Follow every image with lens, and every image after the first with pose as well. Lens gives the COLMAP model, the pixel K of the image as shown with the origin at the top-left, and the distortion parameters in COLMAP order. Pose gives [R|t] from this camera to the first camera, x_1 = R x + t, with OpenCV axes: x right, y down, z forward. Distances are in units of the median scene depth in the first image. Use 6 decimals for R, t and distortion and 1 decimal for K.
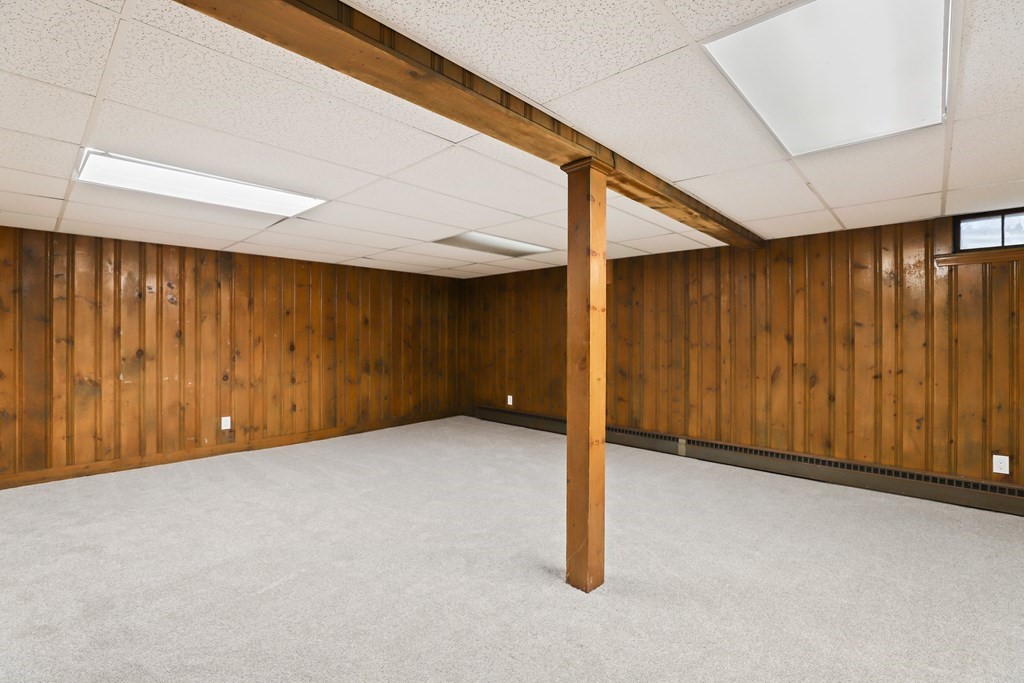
lens RADIAL K [[480.7, 0, 517.1], [0, 480.7, 339.8], [0, 0, 1]] dist [-0.002688, 0.000363]
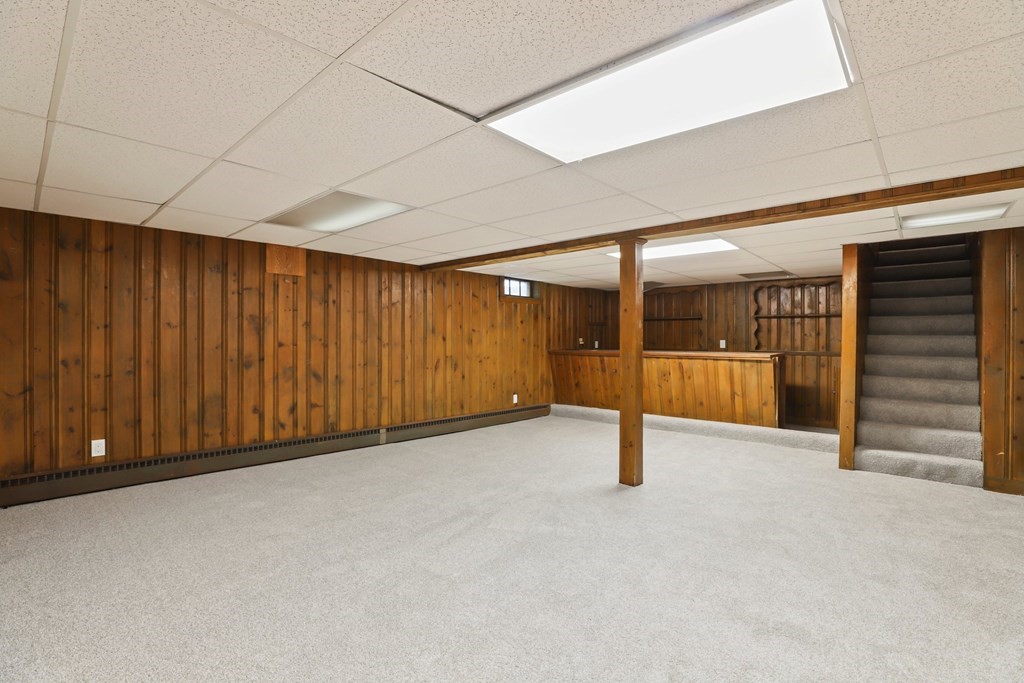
lens RADIAL K [[480.7, 0, 517.1], [0, 480.7, 339.8], [0, 0, 1]] dist [-0.002688, 0.000363]
pose [[0.011819, -0.009700, 0.999883, -0.792808], [-0.008331, 0.999917, 0.009799, -0.014612], [-0.999895, -0.008446, 0.011737, 0.701466]]
